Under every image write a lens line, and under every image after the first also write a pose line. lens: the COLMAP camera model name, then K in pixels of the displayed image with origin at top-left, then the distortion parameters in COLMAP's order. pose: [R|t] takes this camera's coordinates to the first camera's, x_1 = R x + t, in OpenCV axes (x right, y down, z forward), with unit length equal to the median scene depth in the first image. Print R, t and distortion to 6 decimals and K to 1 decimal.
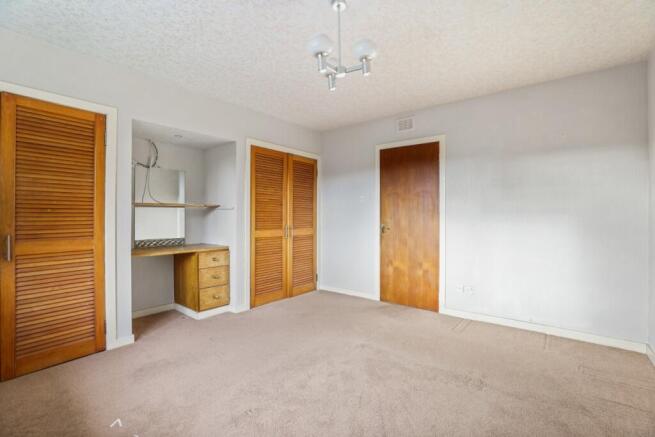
lens RADIAL K [[302.4, 0, 328.9], [0, 302.4, 216.9], [0, 0, 1]] dist [-0.005909, 0.000456]
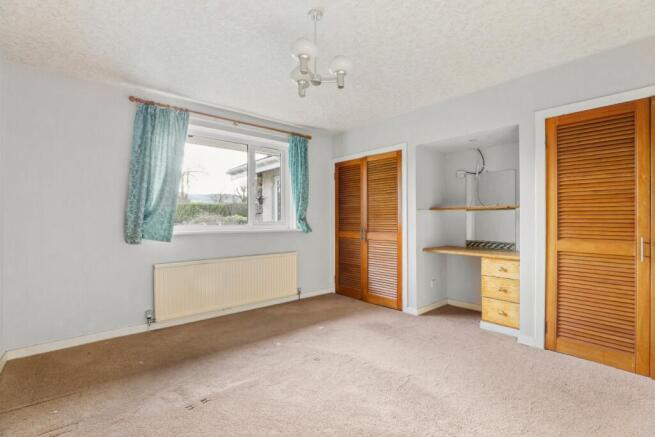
lens RADIAL K [[302.4, 0, 331.3], [0, 302.4, 216.7], [0, 0, 1]] dist [-0.005909, 0.000456]
pose [[-0.173612, -0.008234, -0.984780, 0.554023], [-0.001921, 0.999966, -0.008022, -0.001059], [0.984812, 0.000499, -0.173622, 0.664146]]
